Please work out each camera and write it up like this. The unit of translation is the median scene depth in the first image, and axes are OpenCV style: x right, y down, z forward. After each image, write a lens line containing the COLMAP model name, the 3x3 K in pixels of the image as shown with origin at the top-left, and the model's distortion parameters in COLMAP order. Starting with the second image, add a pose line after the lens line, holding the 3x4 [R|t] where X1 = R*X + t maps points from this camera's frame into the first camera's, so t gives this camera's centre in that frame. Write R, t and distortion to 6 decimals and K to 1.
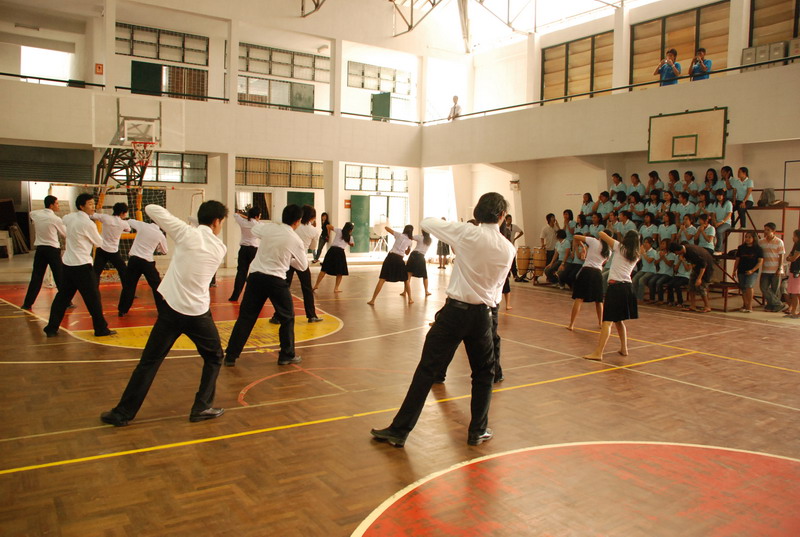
lens RADIAL K [[619.1, 0, 400.2], [0, 619.1, 274.6], [0, 0, 1]] dist [-0.150665, 0.100113]
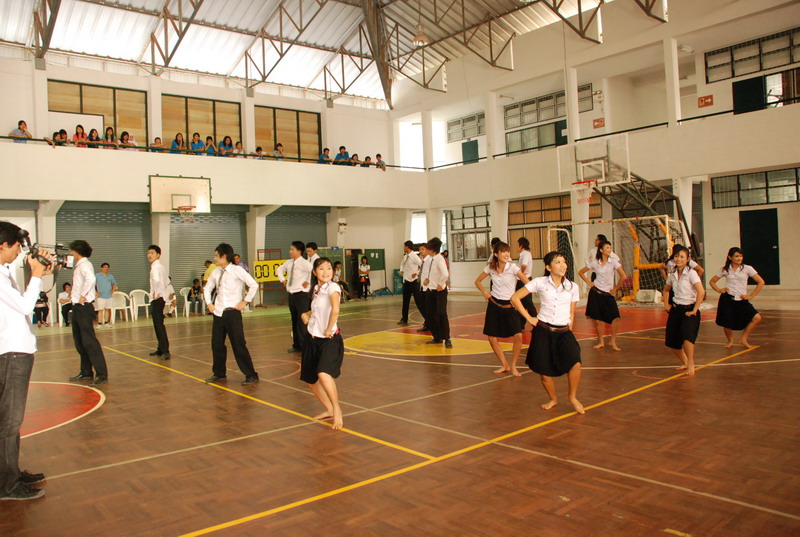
lens RADIAL K [[619.1, 0, 399.7], [0, 619.1, 273.9], [0, 0, 1]] dist [-0.150665, 0.100113]
pose [[0.098961, -0.004246, -0.995082, 0.621034], [-0.041973, 0.999083, -0.008438, -0.023996], [0.994206, 0.042601, 0.098692, 0.521949]]
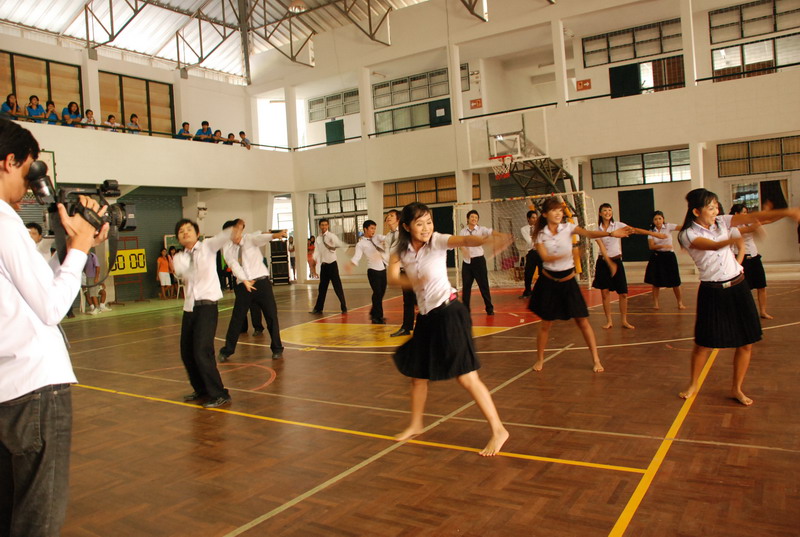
lens RADIAL K [[619.1, 0, 401.9], [0, 619.1, 267.7], [0, 0, 1]] dist [-0.150665, 0.100113]
pose [[0.390398, -0.008873, -0.920603, 0.478404], [-0.007887, 0.999885, -0.012982, -0.006633], [0.920612, 0.012329, 0.390283, 0.388439]]
